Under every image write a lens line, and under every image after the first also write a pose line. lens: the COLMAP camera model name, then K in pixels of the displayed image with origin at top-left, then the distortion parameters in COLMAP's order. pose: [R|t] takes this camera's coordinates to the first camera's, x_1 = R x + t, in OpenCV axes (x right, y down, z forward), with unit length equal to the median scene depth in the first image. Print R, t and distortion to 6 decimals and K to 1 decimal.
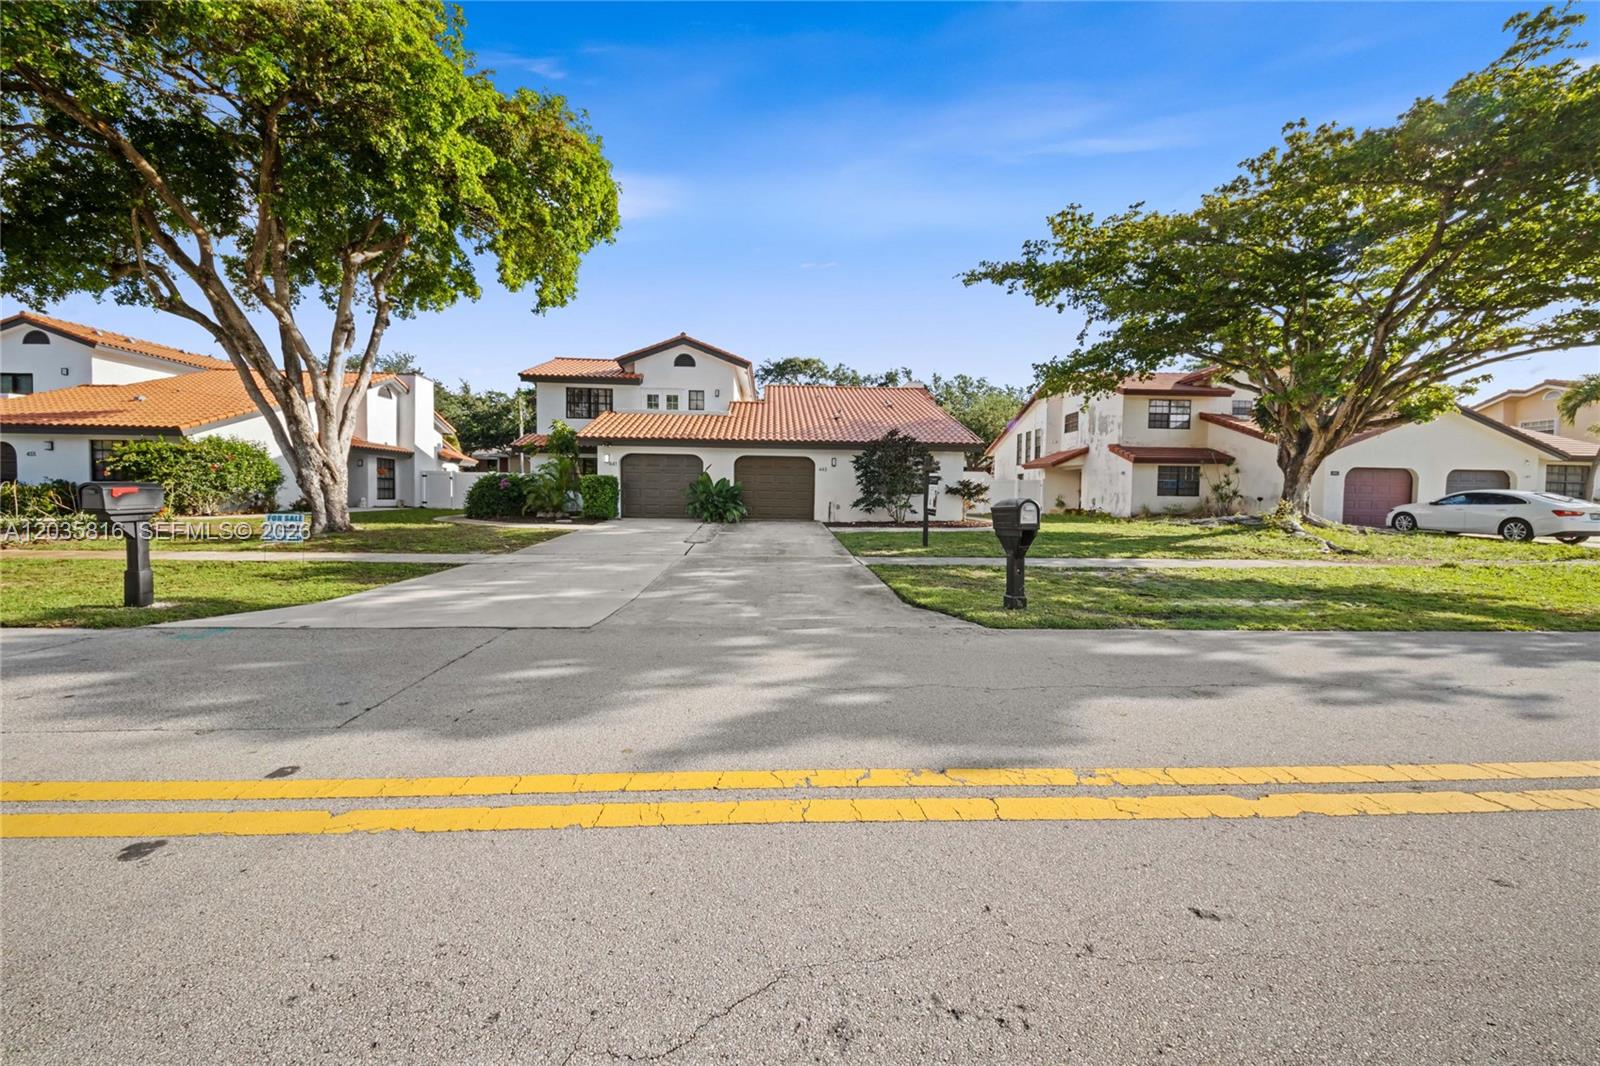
lens RADIAL K [[587.5, 0, 805.7], [0, 587.5, 514.5], [0, 0, 1]] dist [0.041624, -0.021544]
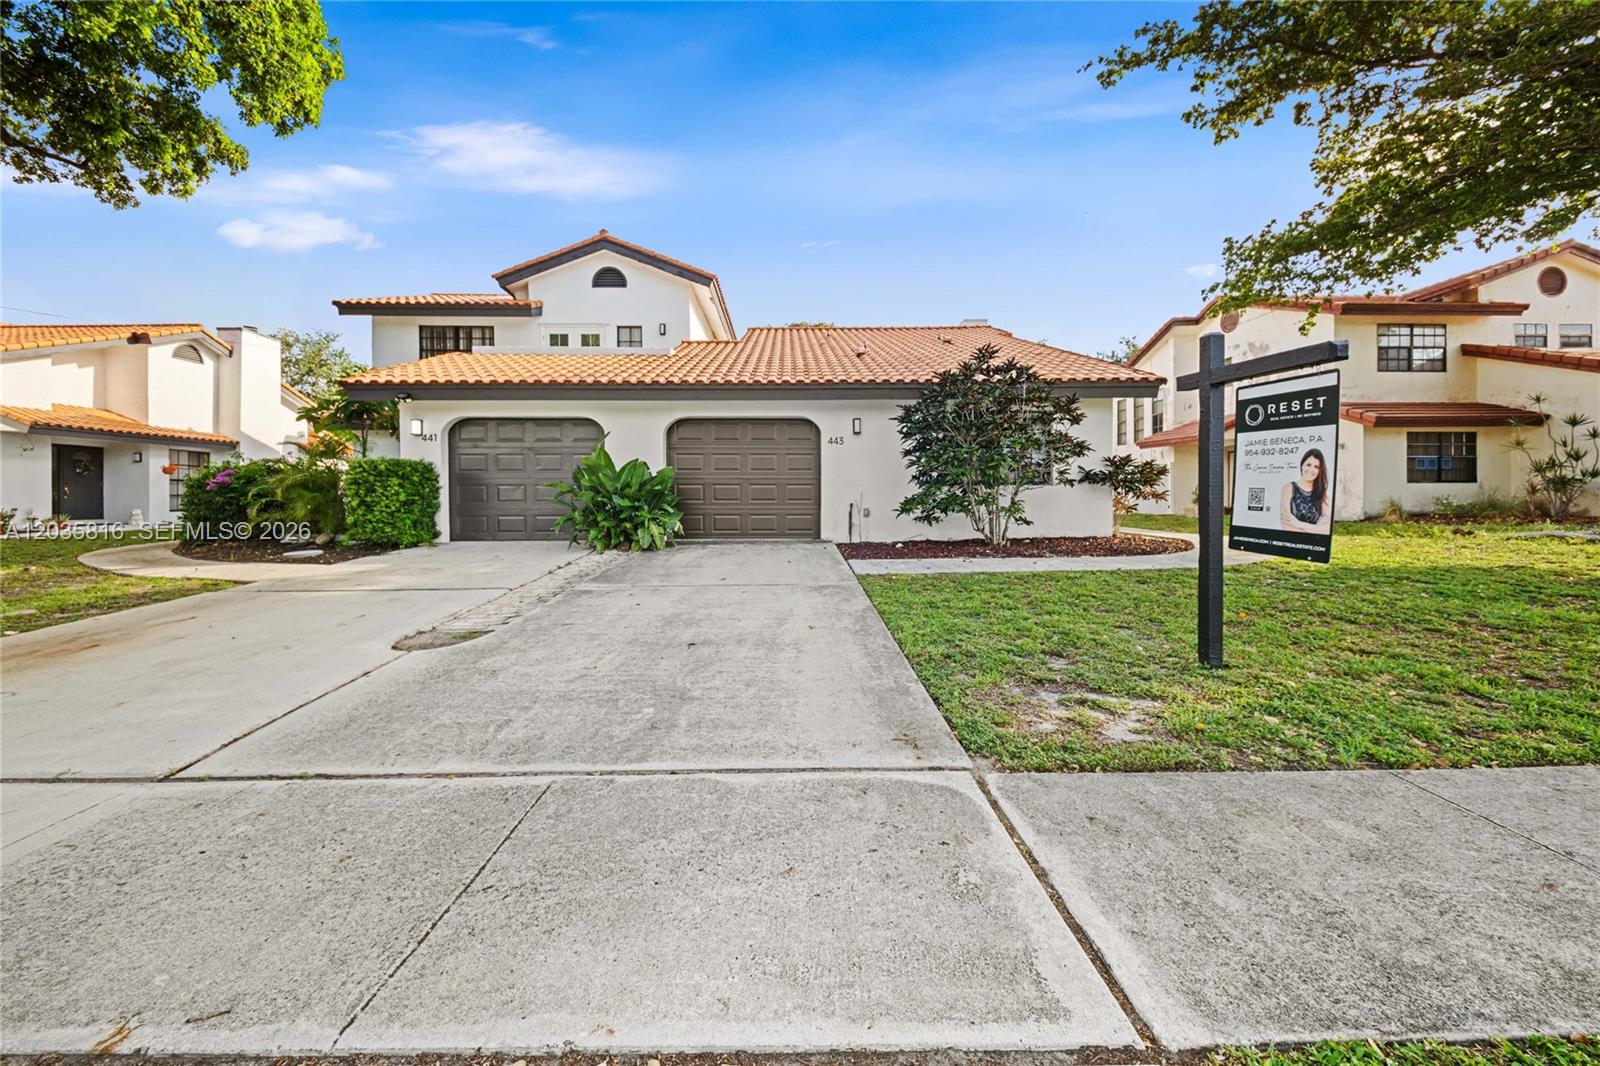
lens RADIAL K [[587.5, 0, 805.7], [0, 587.5, 514.5], [0, 0, 1]] dist [0.041624, -0.021544]
pose [[0.998996, -0.017993, -0.041030, 0.017751], [0.017903, 0.999836, -0.002541, -0.008924], [0.041069, 0.001804, 0.999155, 0.381341]]
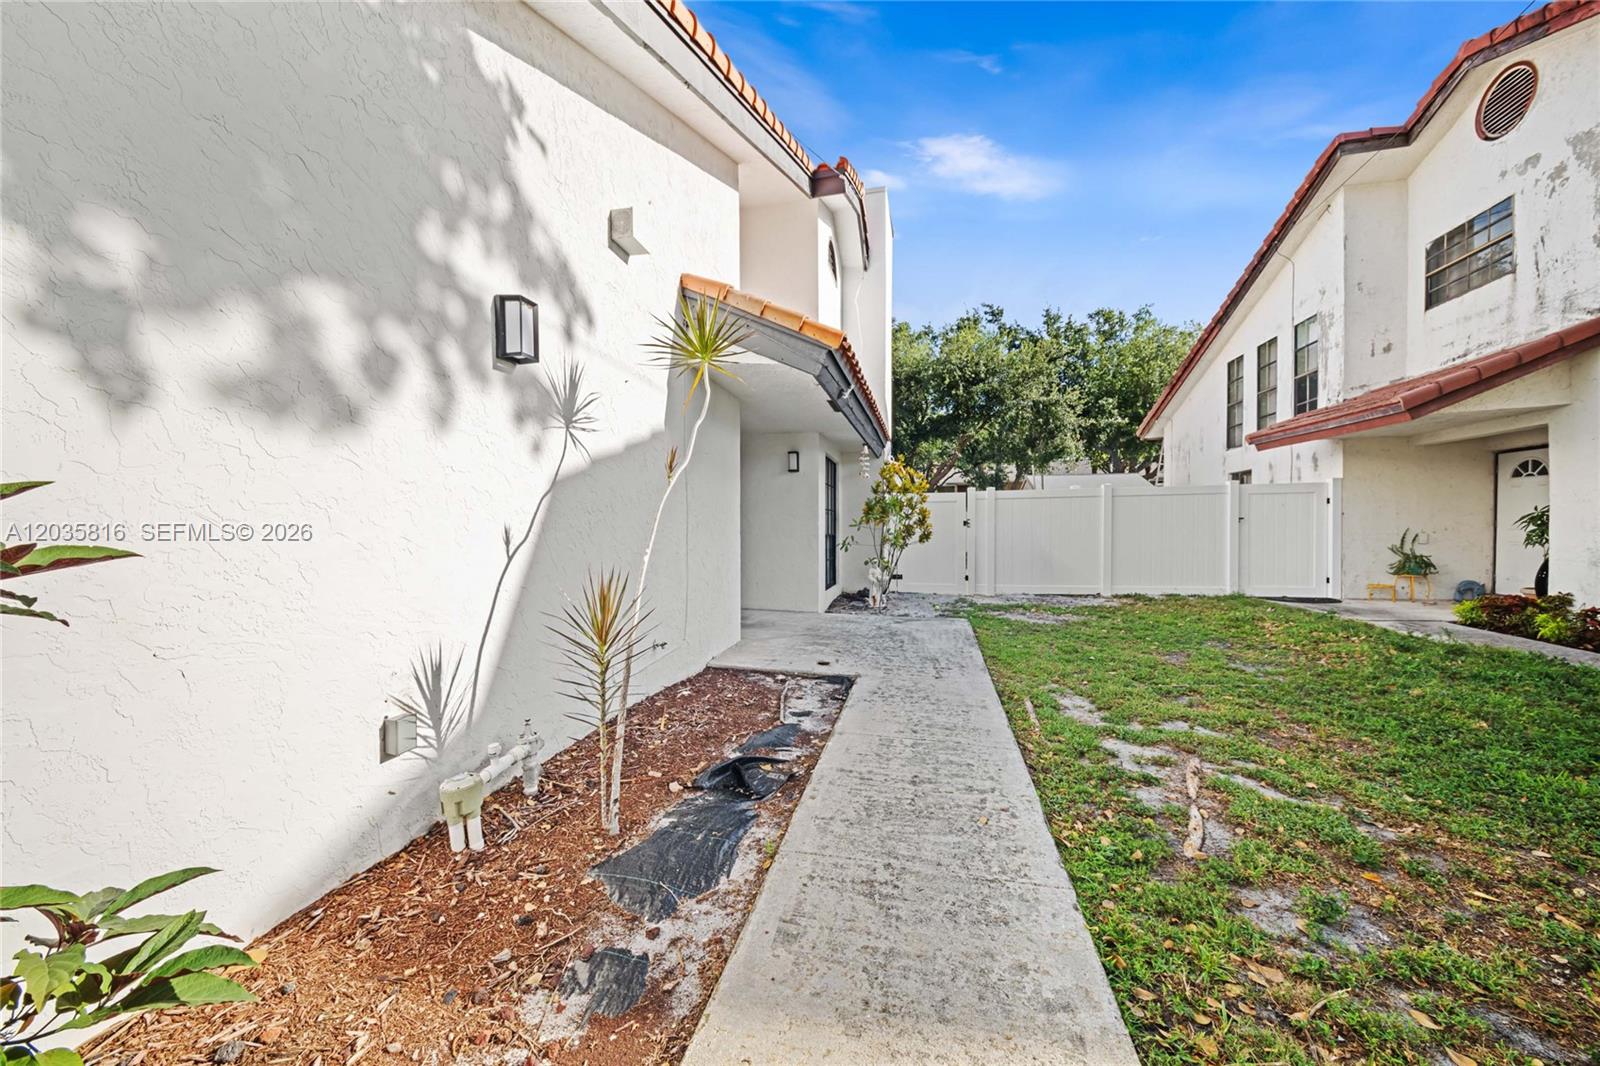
lens RADIAL K [[566.0, 0, 803.7], [0, 566.0, 539.0], [0, 0, 1]] dist [0.013890, -0.000001]
pose [[0.958188, -0.012339, -0.285874, 0.282698], [0.008646, 0.999862, -0.014177, -0.033336], [0.286009, 0.011113, 0.958162, 0.803118]]
